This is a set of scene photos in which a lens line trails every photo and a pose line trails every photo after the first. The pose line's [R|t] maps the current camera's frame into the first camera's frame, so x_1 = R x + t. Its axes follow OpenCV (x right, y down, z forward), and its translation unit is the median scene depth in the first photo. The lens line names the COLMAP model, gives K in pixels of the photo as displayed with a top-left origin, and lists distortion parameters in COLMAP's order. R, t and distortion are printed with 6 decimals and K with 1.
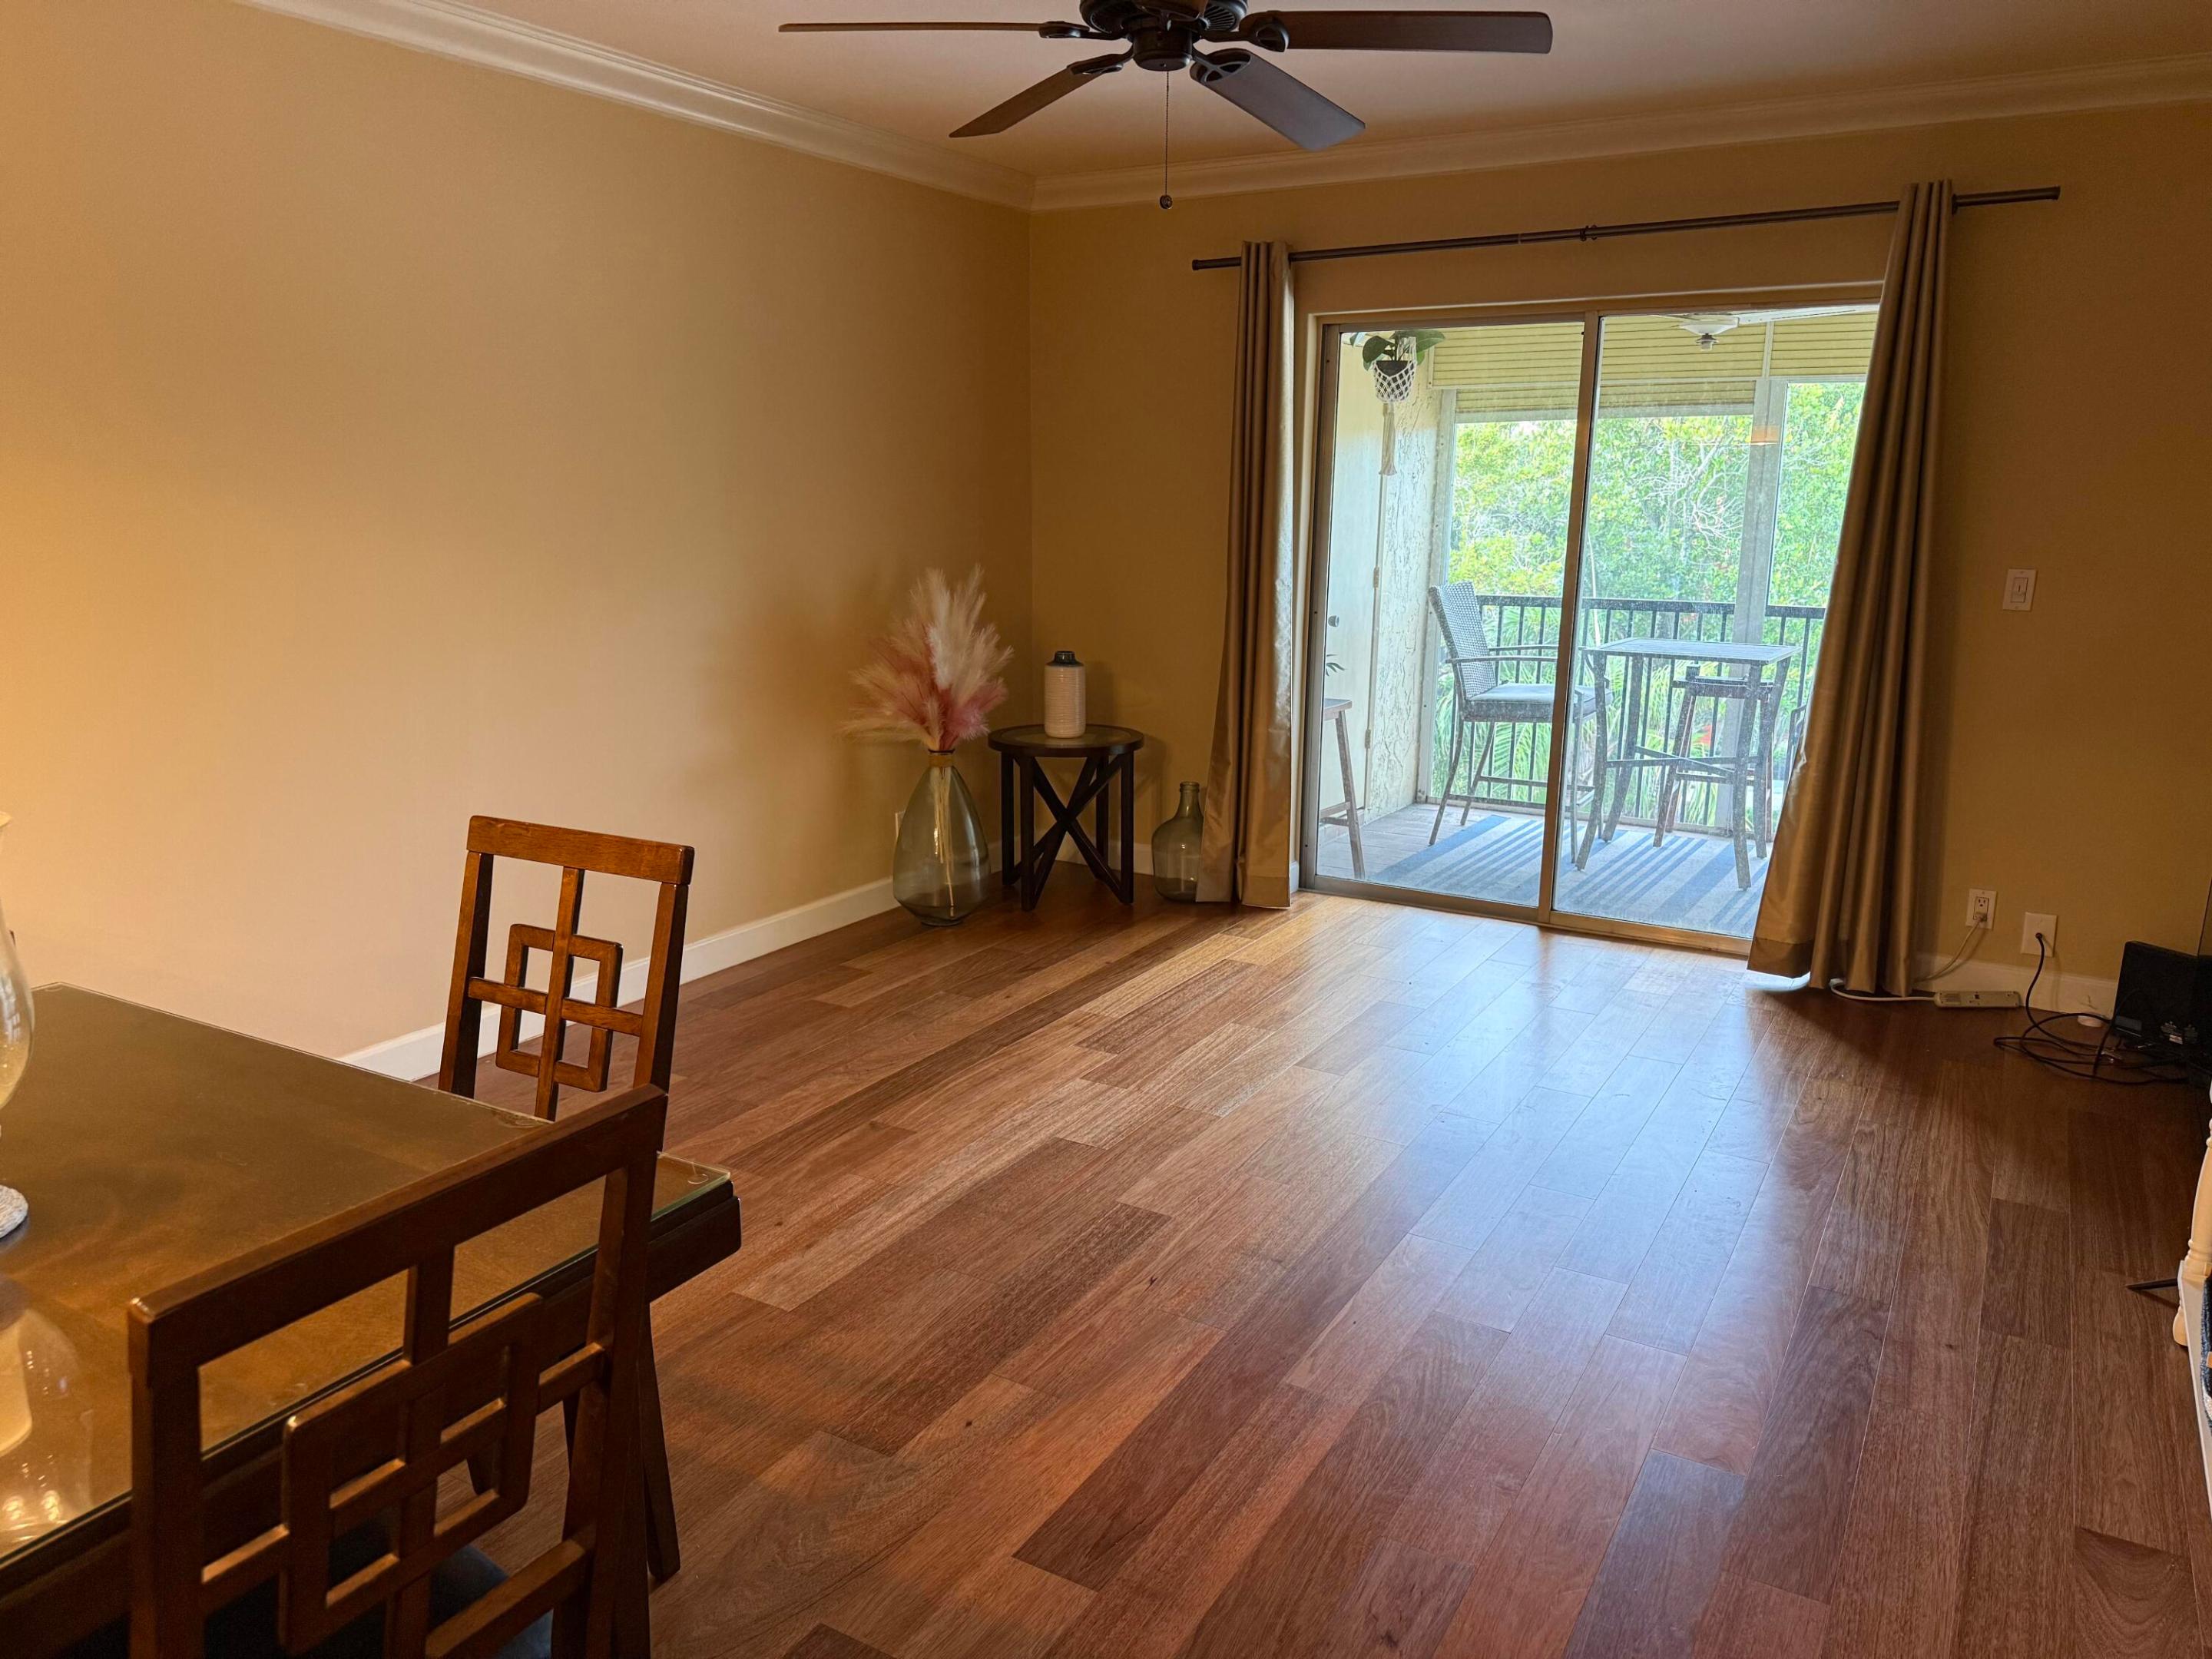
lens RADIAL K [[1602.4, 0, 1106.0], [0, 1602.4, 829.5], [0, 0, 1]] dist [0.013303, -0.001111]
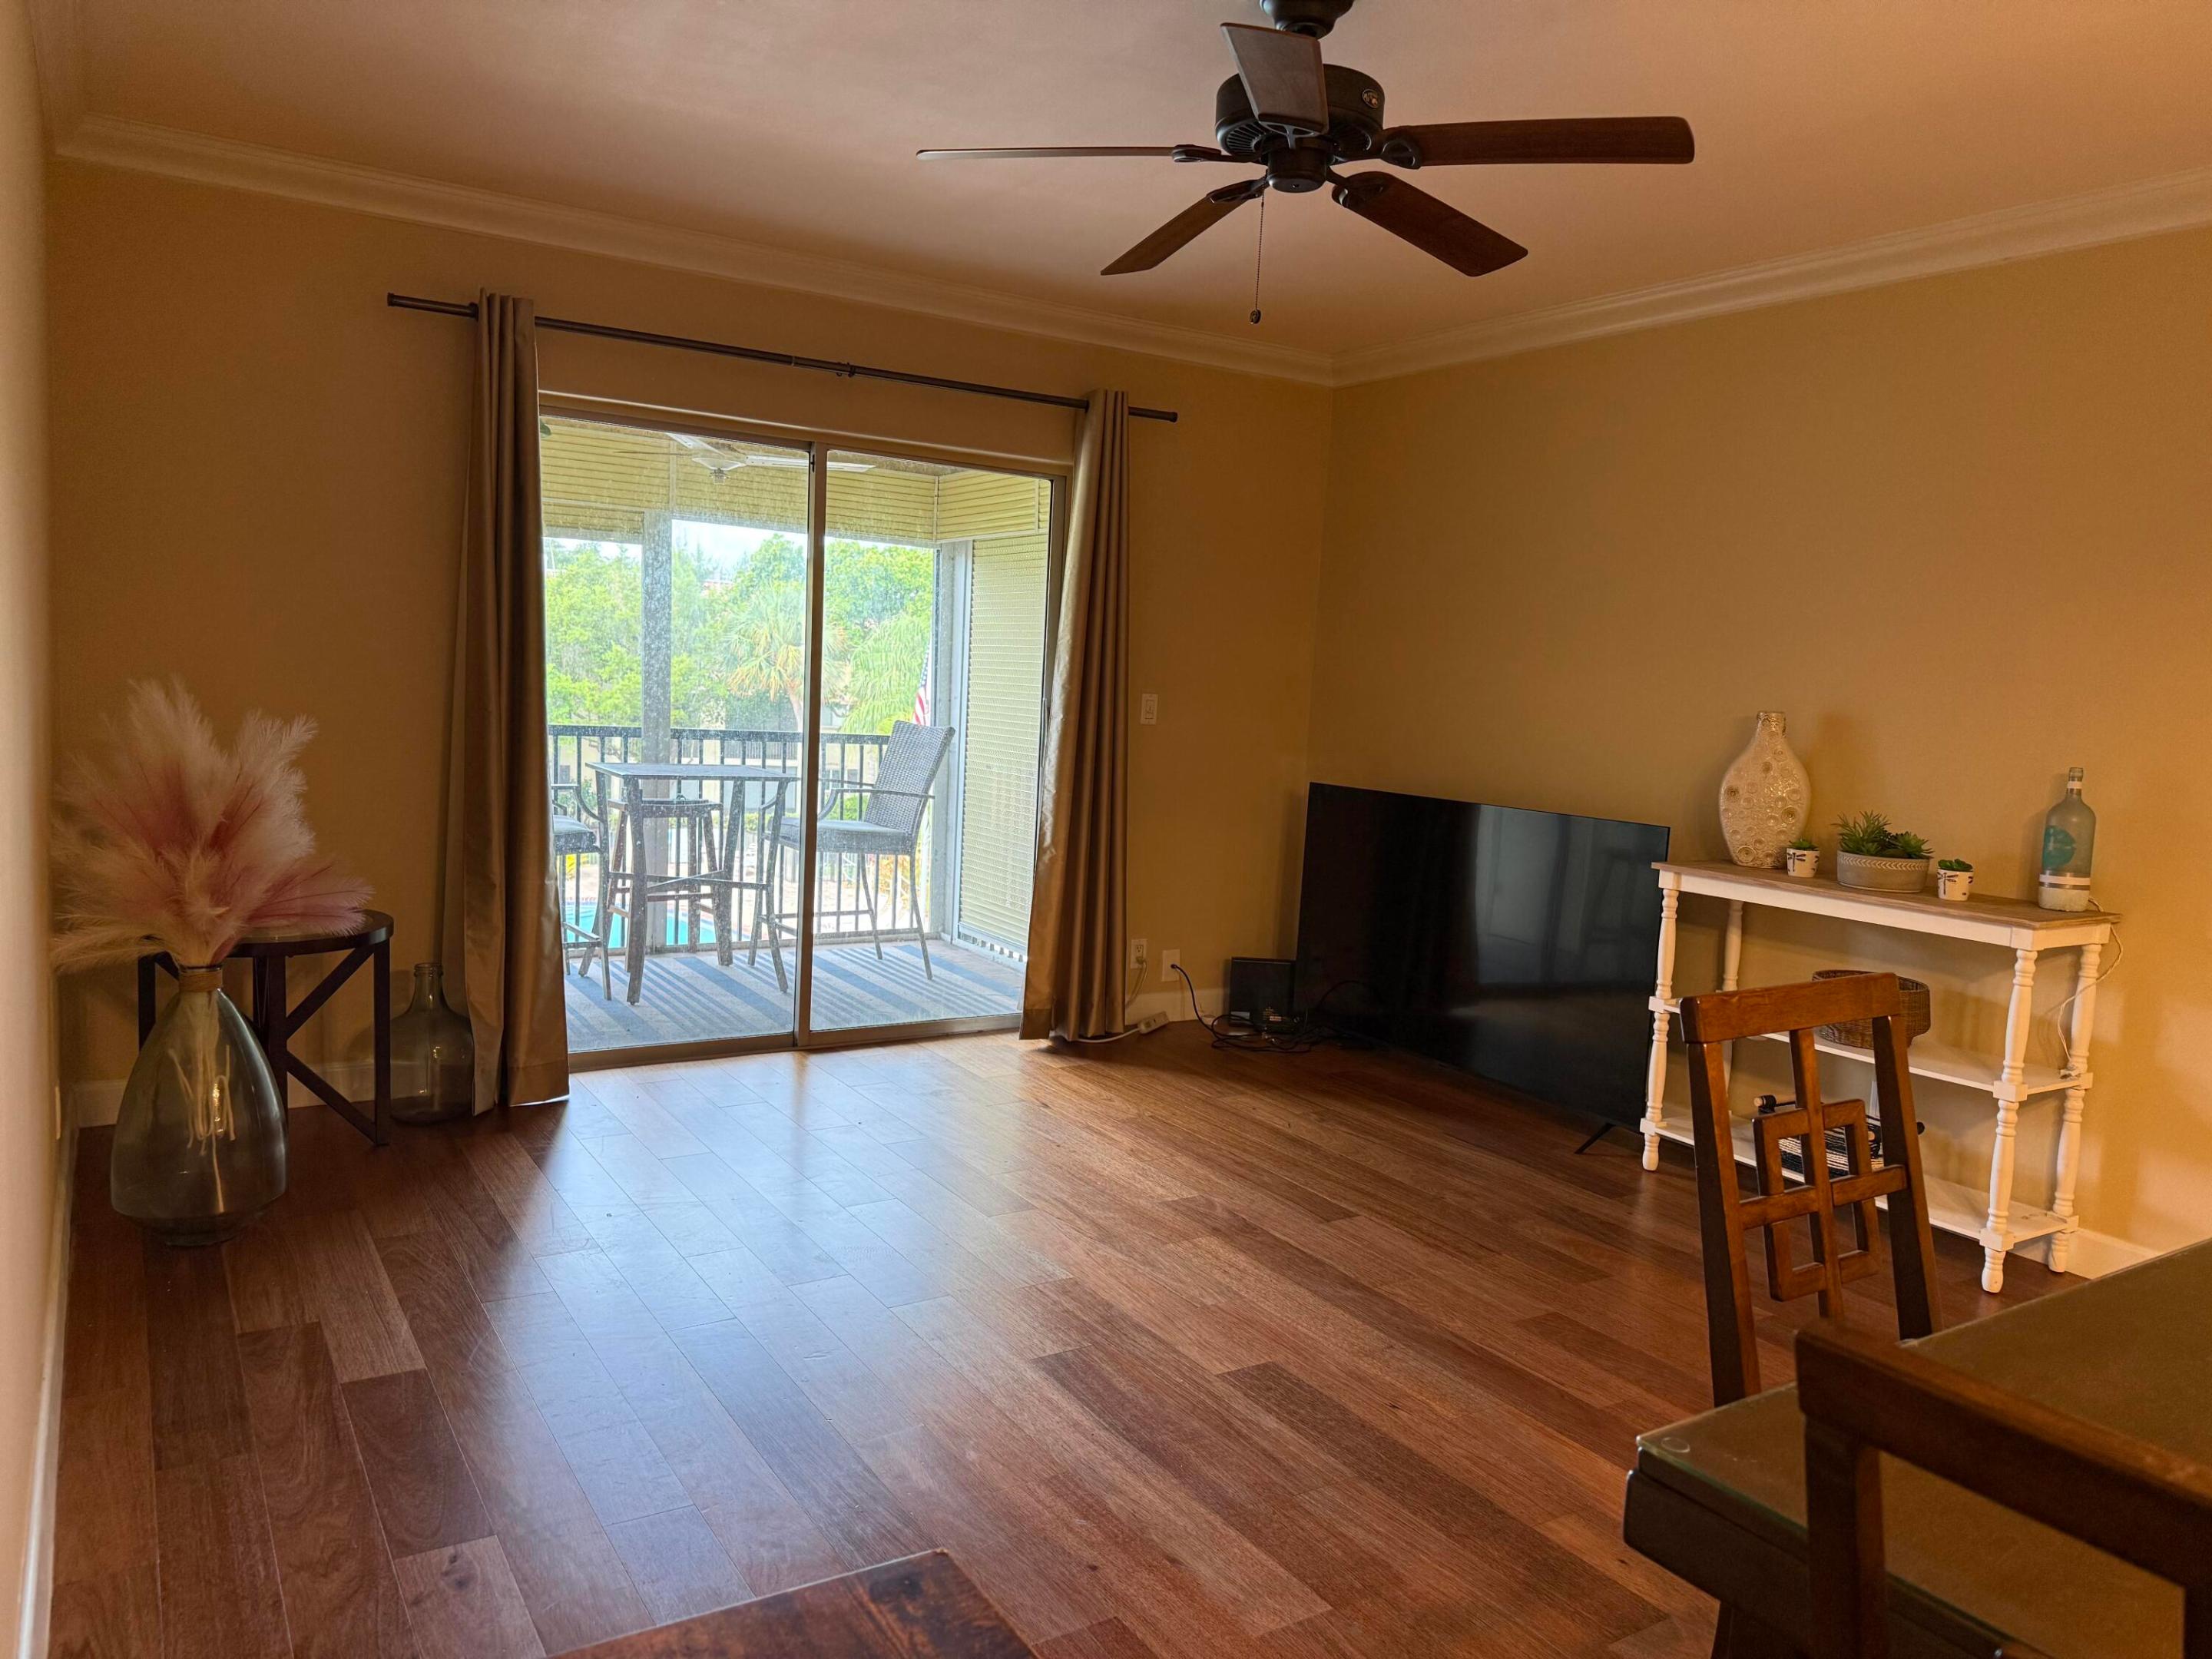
lens RADIAL K [[1602.4, 0, 1106.0], [0, 1602.4, 829.5], [0, 0, 1]] dist [0.013303, -0.001111]
pose [[0.430748, -0.078955, 0.899012, -0.585148], [0.139988, 0.989954, 0.019869, -0.074987], [-0.891549, 0.117292, 0.437474, 0.435848]]
